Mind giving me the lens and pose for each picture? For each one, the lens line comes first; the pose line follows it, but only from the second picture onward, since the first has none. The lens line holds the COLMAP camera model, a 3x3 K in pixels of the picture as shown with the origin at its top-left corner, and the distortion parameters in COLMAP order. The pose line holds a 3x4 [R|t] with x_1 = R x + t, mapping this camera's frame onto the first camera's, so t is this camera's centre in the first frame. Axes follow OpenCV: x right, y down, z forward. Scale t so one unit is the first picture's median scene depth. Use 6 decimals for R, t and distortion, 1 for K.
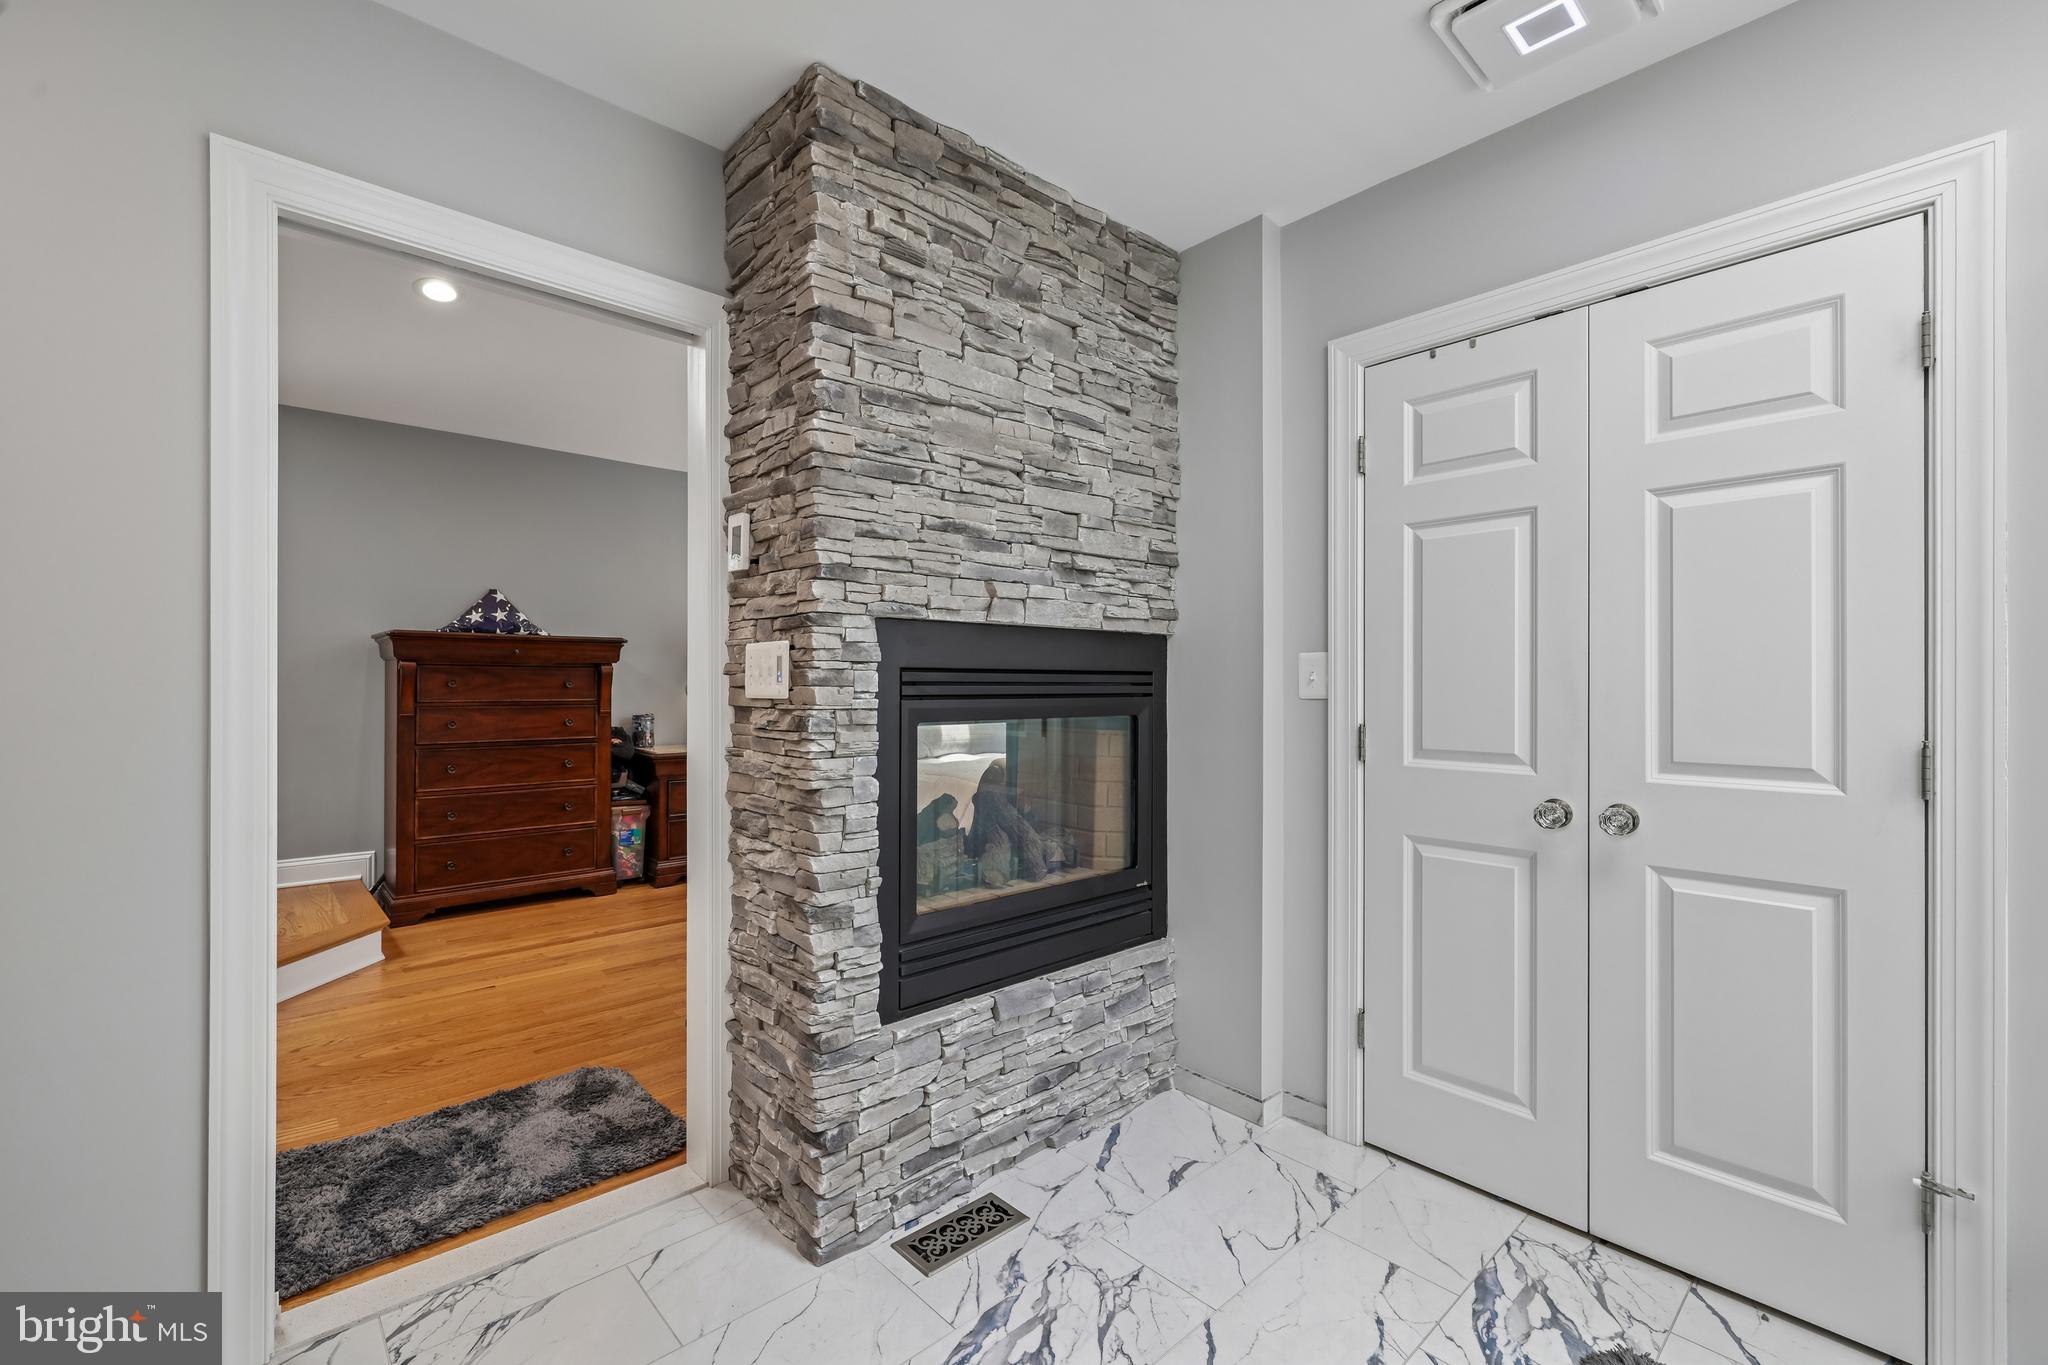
lens RADIAL K [[868.4, 0, 1014.3], [0, 868.4, 686.9], [0, 0, 1]] dist [0.001425, 0.000852]
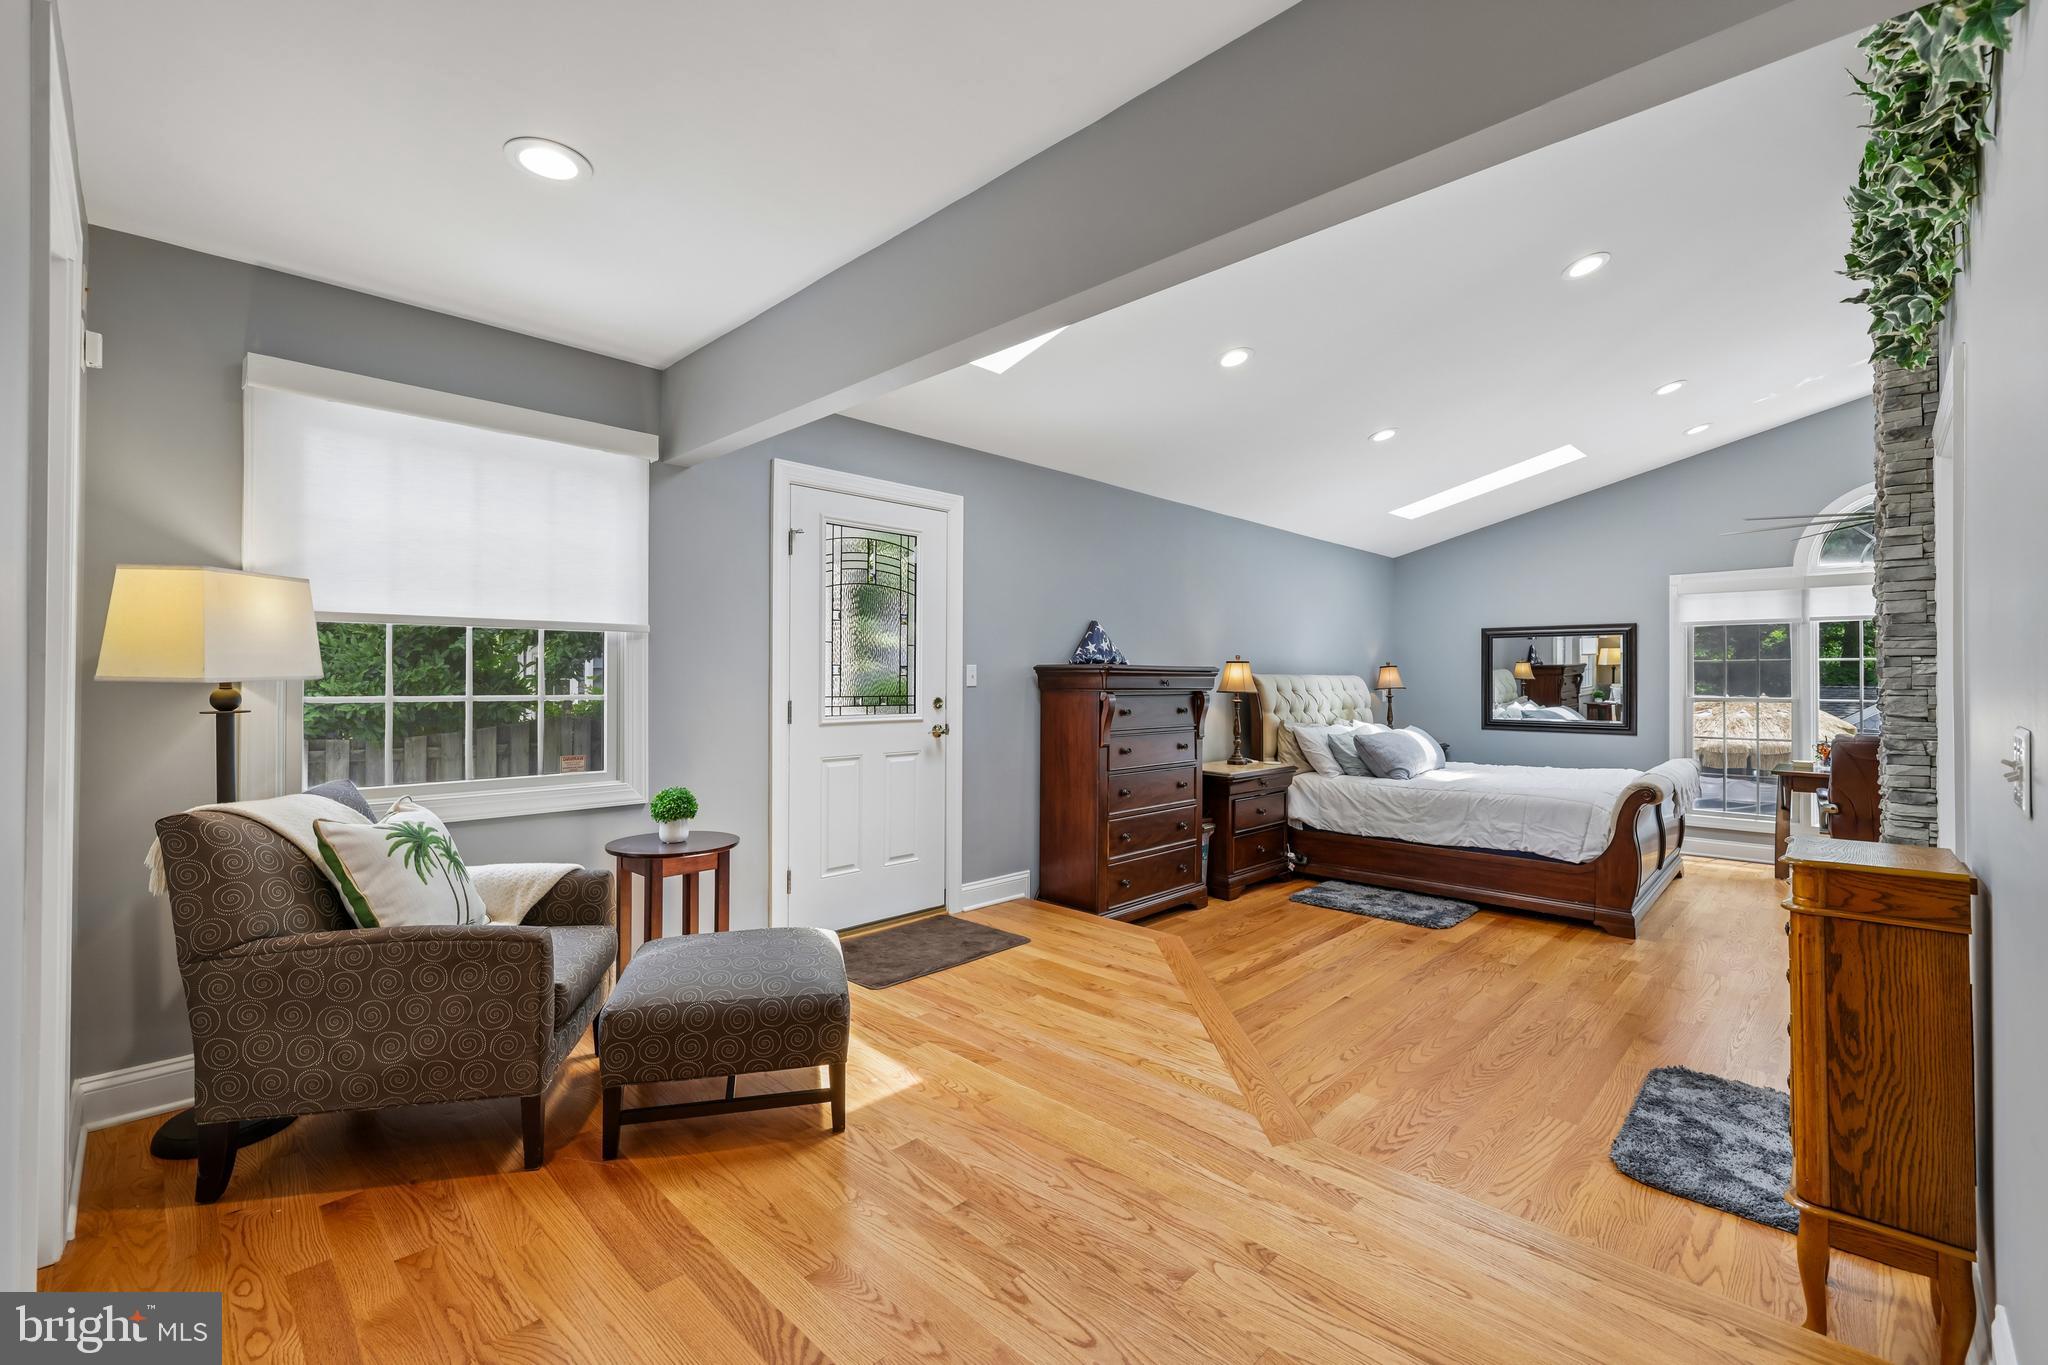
lens RADIAL K [[868.4, 0, 1030.9], [0, 868.4, 679.1], [0, 0, 1]] dist [0.001425, 0.000852]
pose [[0.998709, 0.000869, 0.050796, -0.827131], [-0.000605, 0.999986, -0.005223, -0.040077], [-0.050800, 0.005186, 0.998695, -0.061250]]
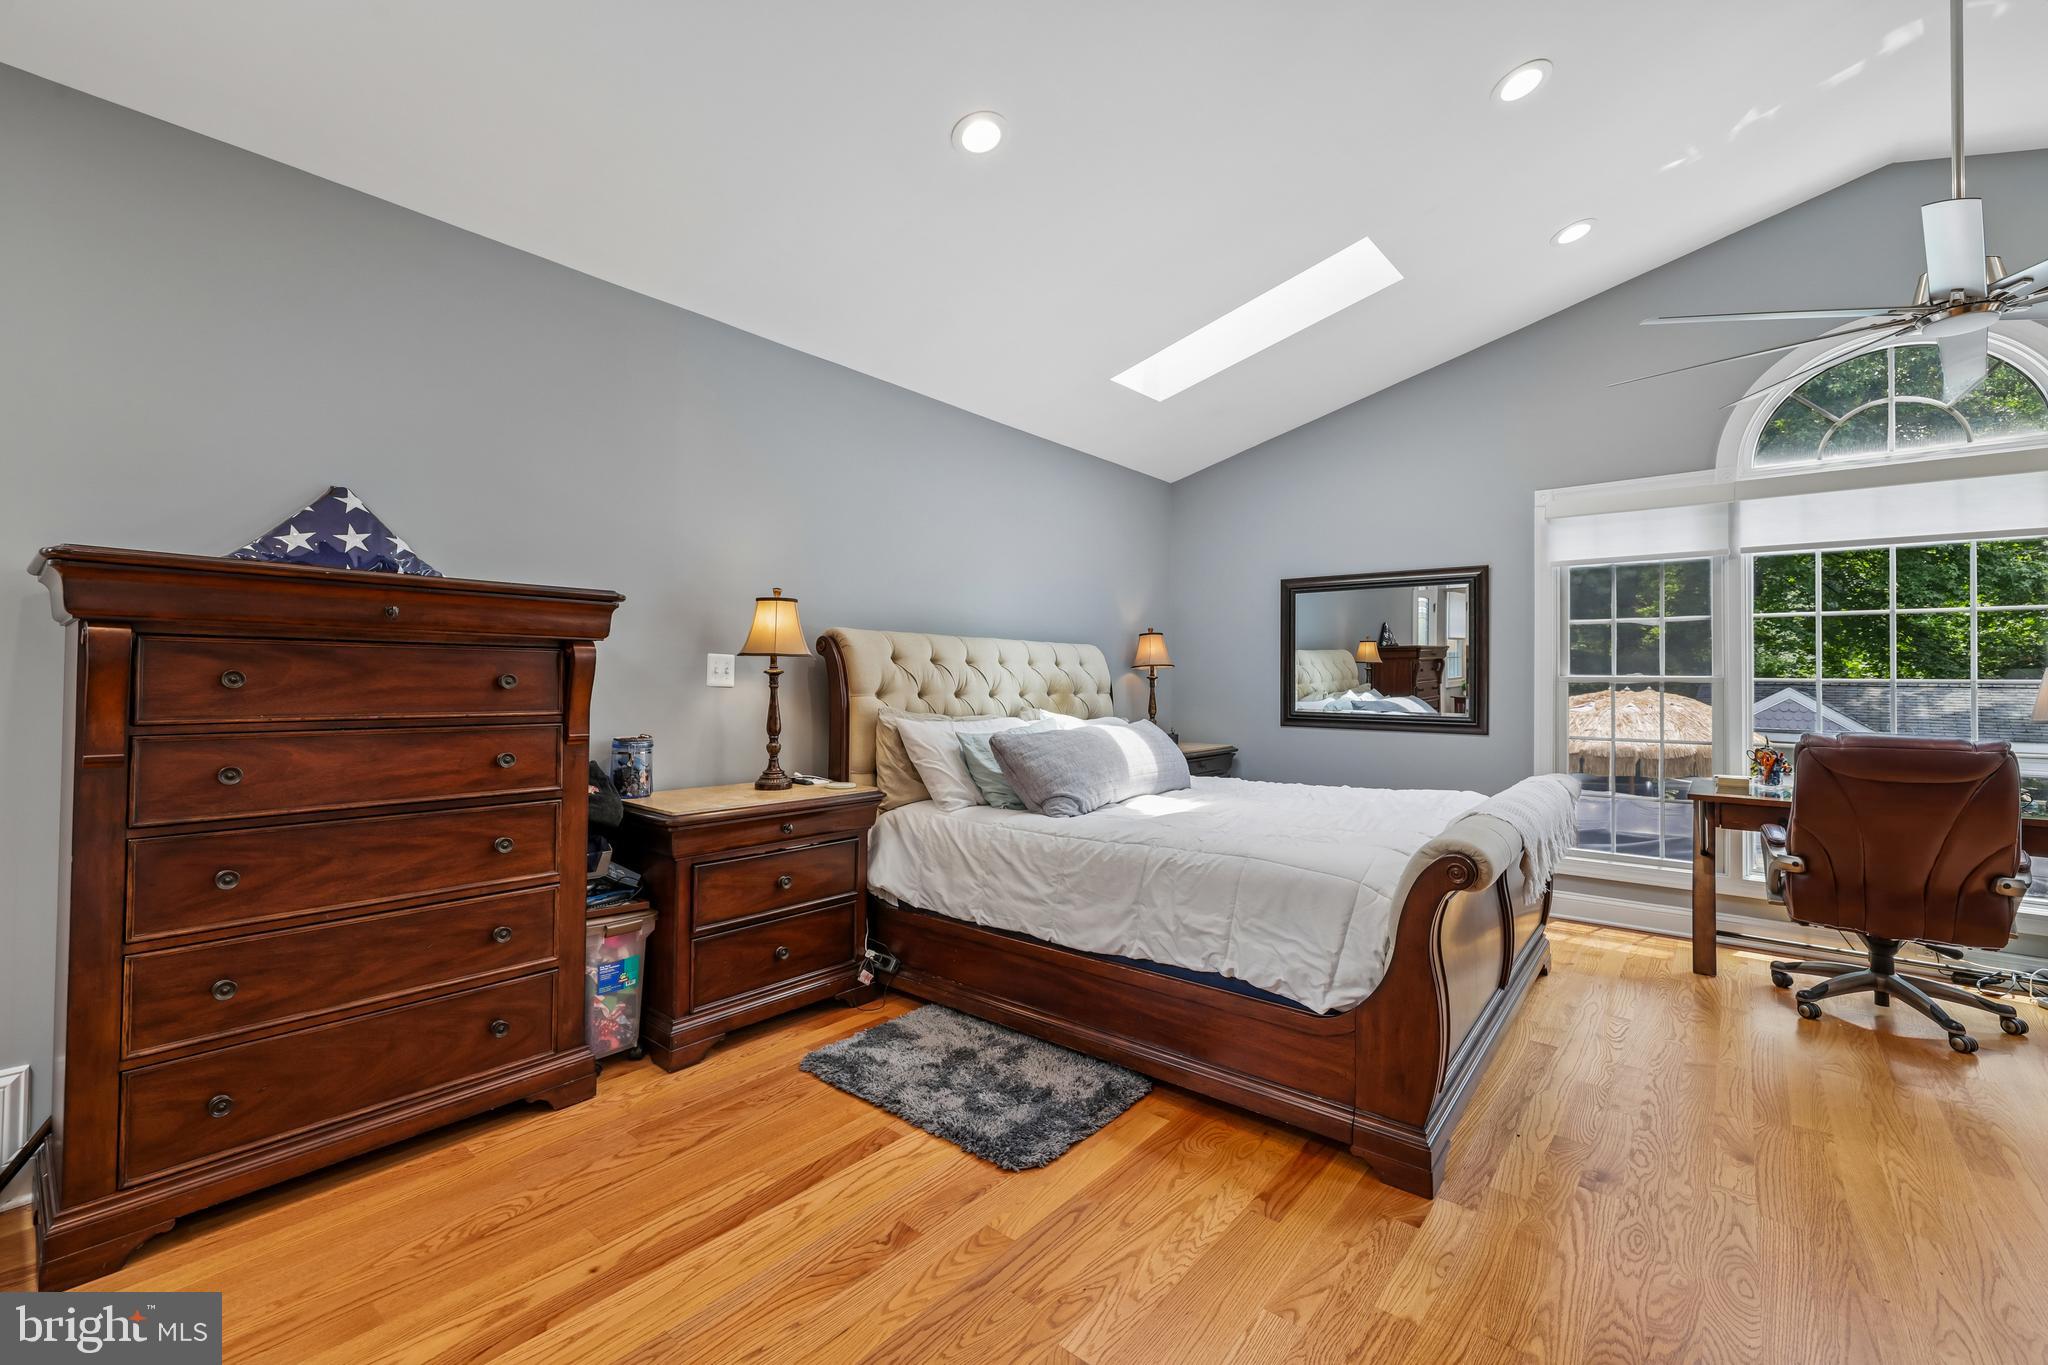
lens RADIAL K [[868.4, 0, 1023.5], [0, 868.4, 668.6], [0, 0, 1]] dist [0.001425, 0.000852]
pose [[0.990993, 0.008288, 0.133654, -0.318819], [-0.006212, 0.999854, -0.015943, -0.004934], [-0.133766, 0.014969, 0.990900, 0.525114]]
